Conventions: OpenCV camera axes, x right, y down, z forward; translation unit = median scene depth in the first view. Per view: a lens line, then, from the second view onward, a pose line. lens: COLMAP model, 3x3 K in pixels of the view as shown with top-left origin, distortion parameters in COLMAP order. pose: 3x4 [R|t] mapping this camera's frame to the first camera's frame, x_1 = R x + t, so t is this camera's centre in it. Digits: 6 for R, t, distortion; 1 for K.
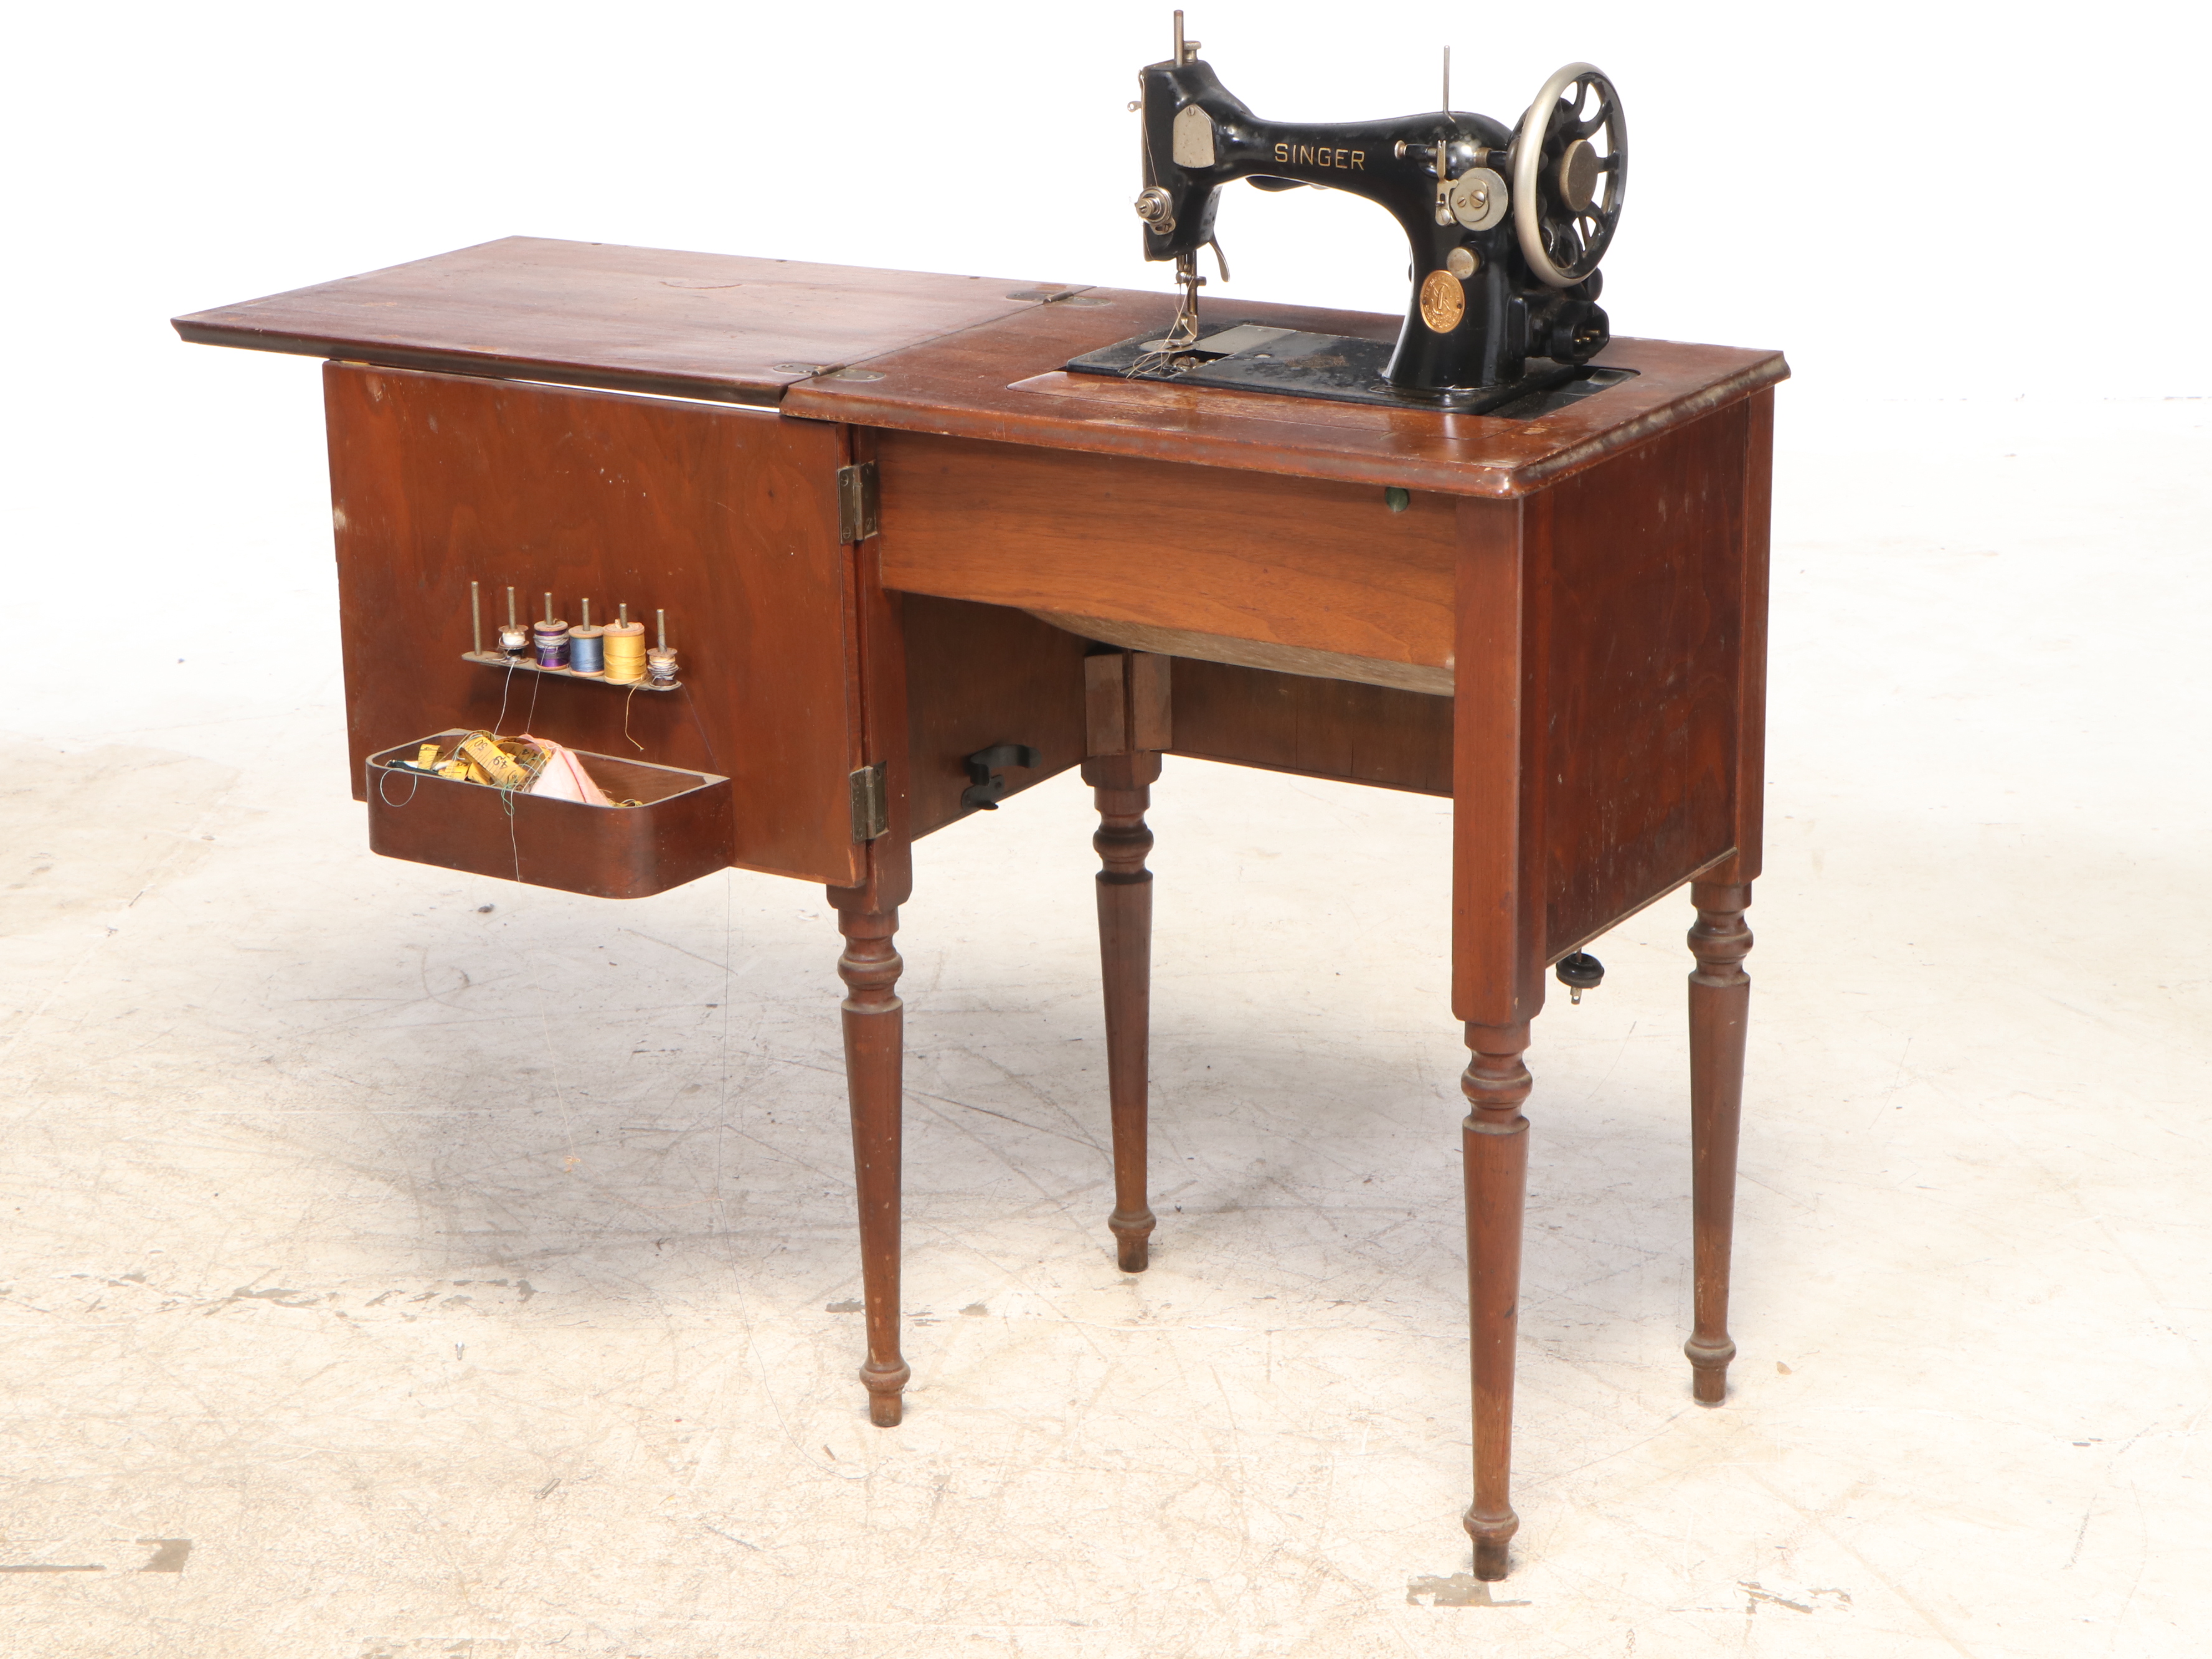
lens RADIAL K [[4907.5, 0, 1106.0], [0, 4907.5, 829.5], [0, 0, 1]] dist [0.145454, 0.371648]
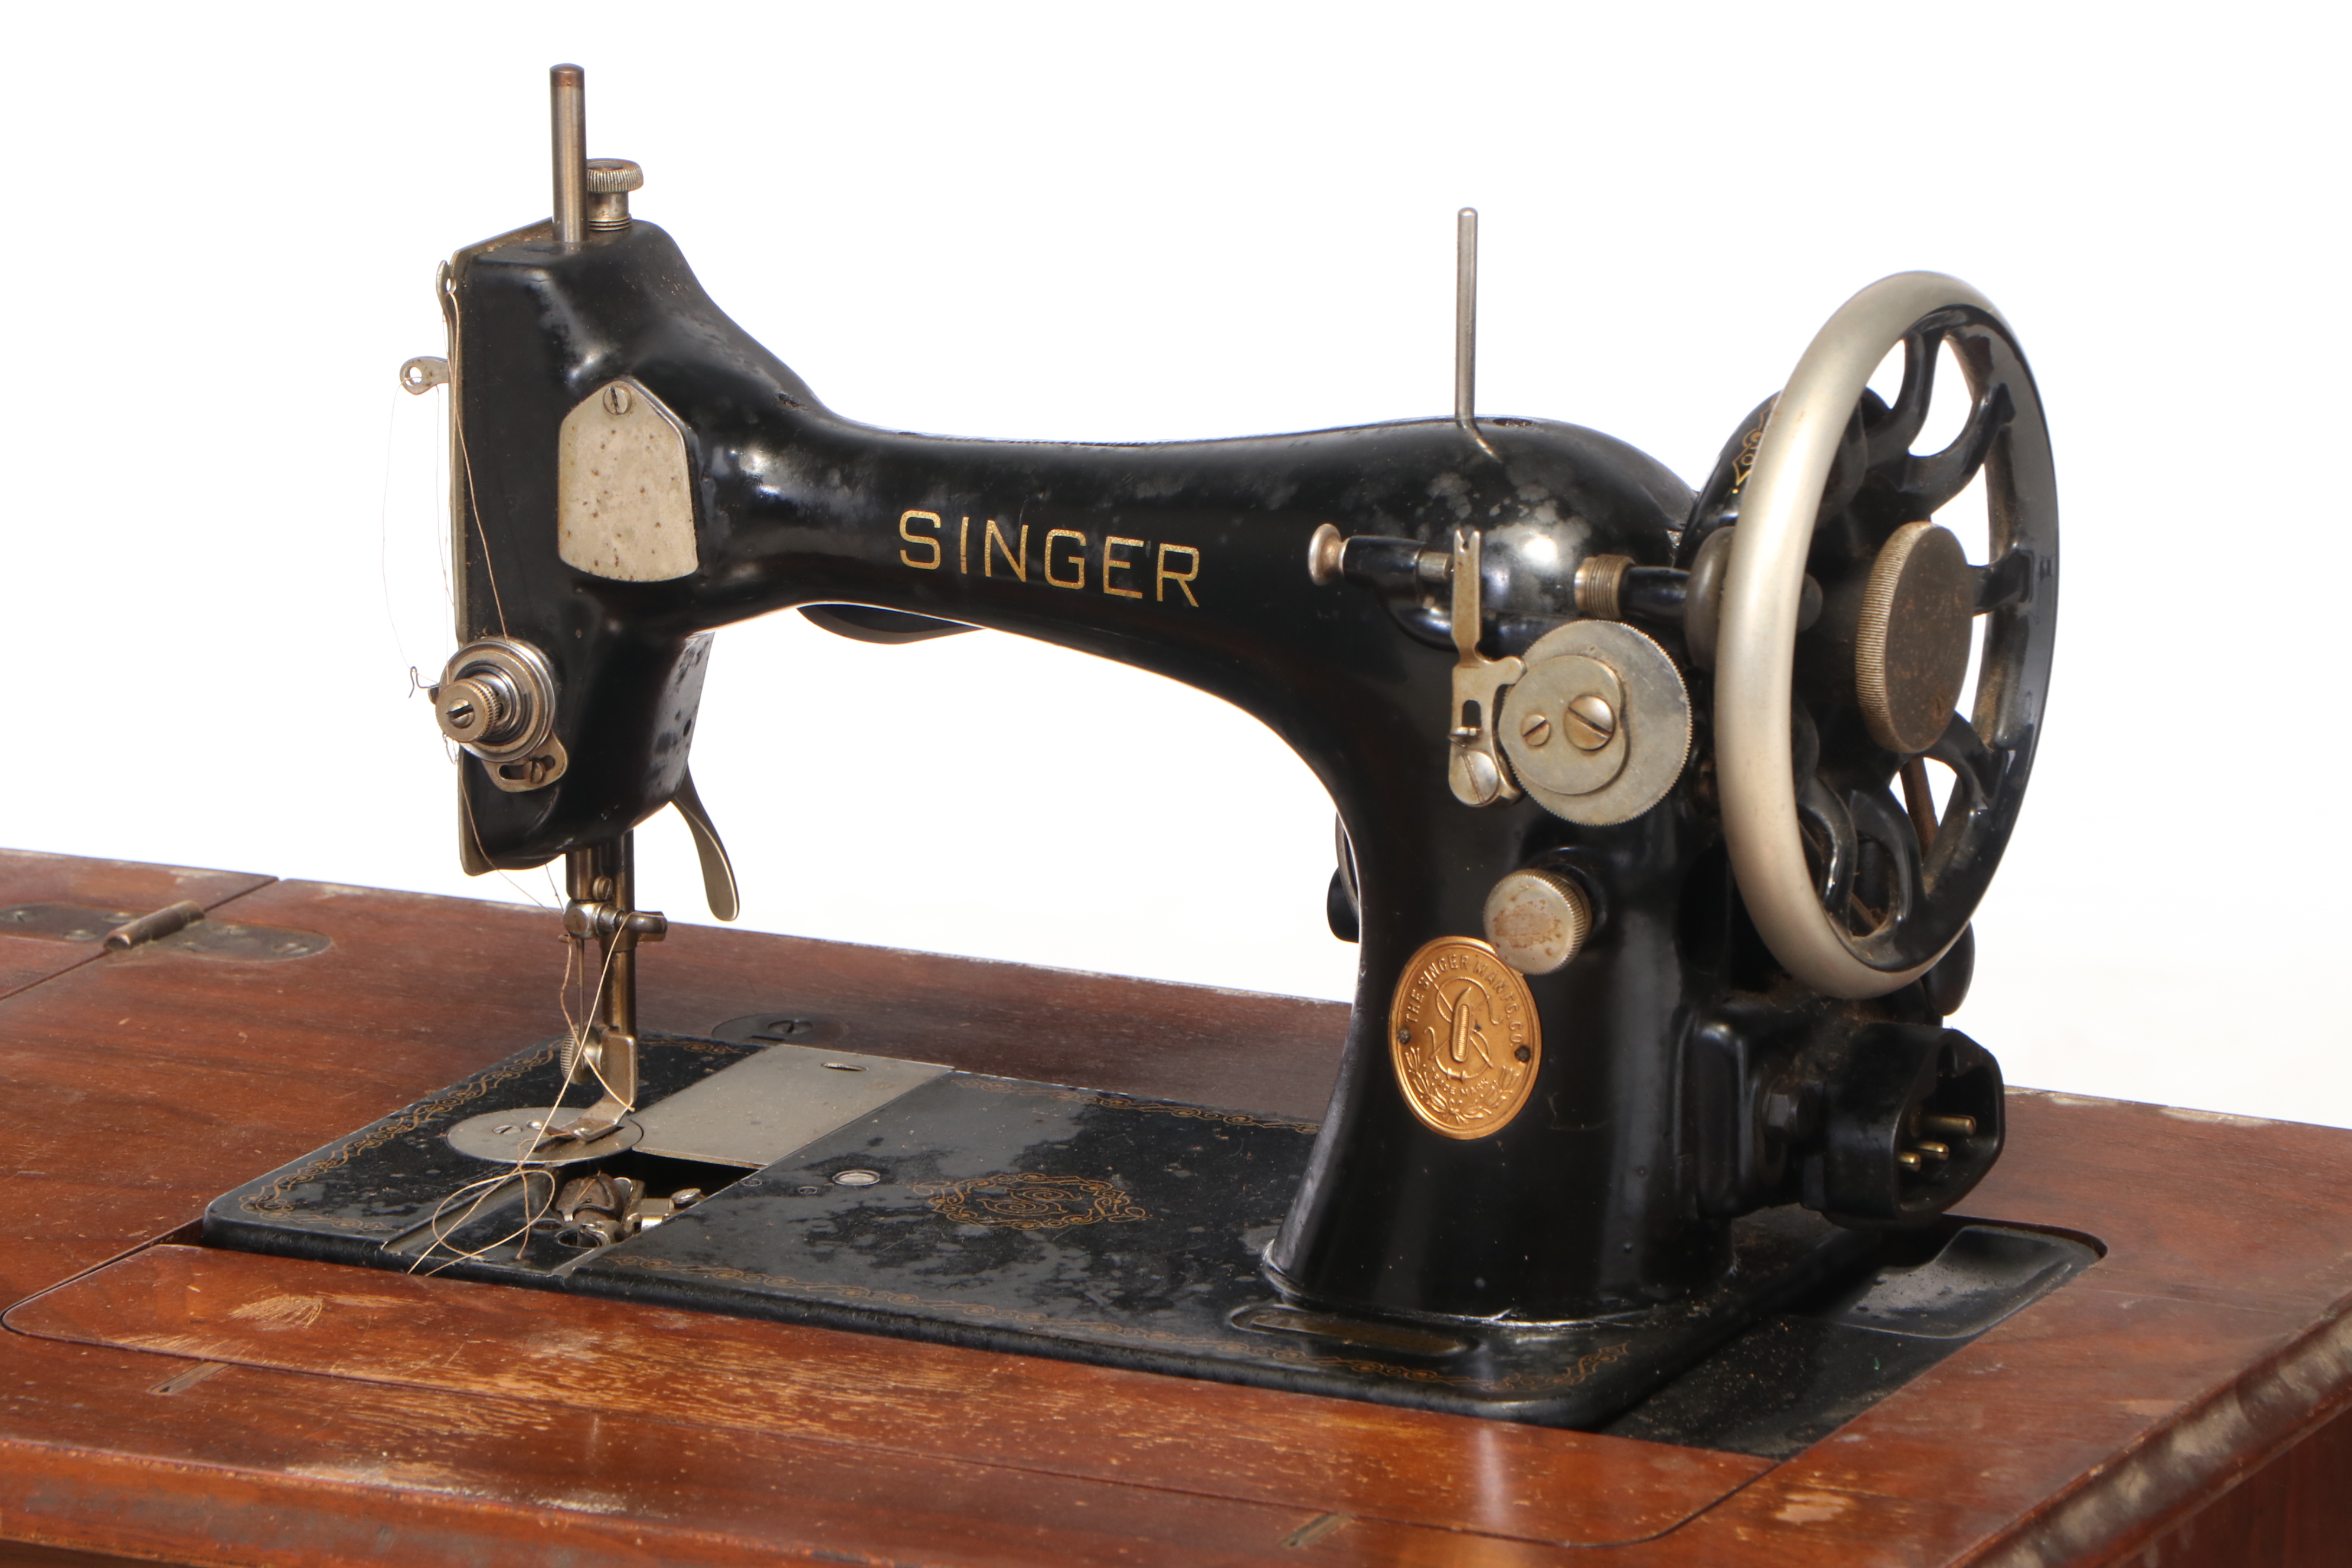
lens RADIAL K [[12307.0, 0, 1176.0], [0, 12307.0, 784.0], [0, 0, 1]] dist [1.687703, -7.196508]
pose [[0.995891, -0.010914, 0.089905, -0.017392], [0.015852, 0.998393, -0.054398, -0.080550], [-0.089167, 0.055600, 0.994464, 0.240335]]
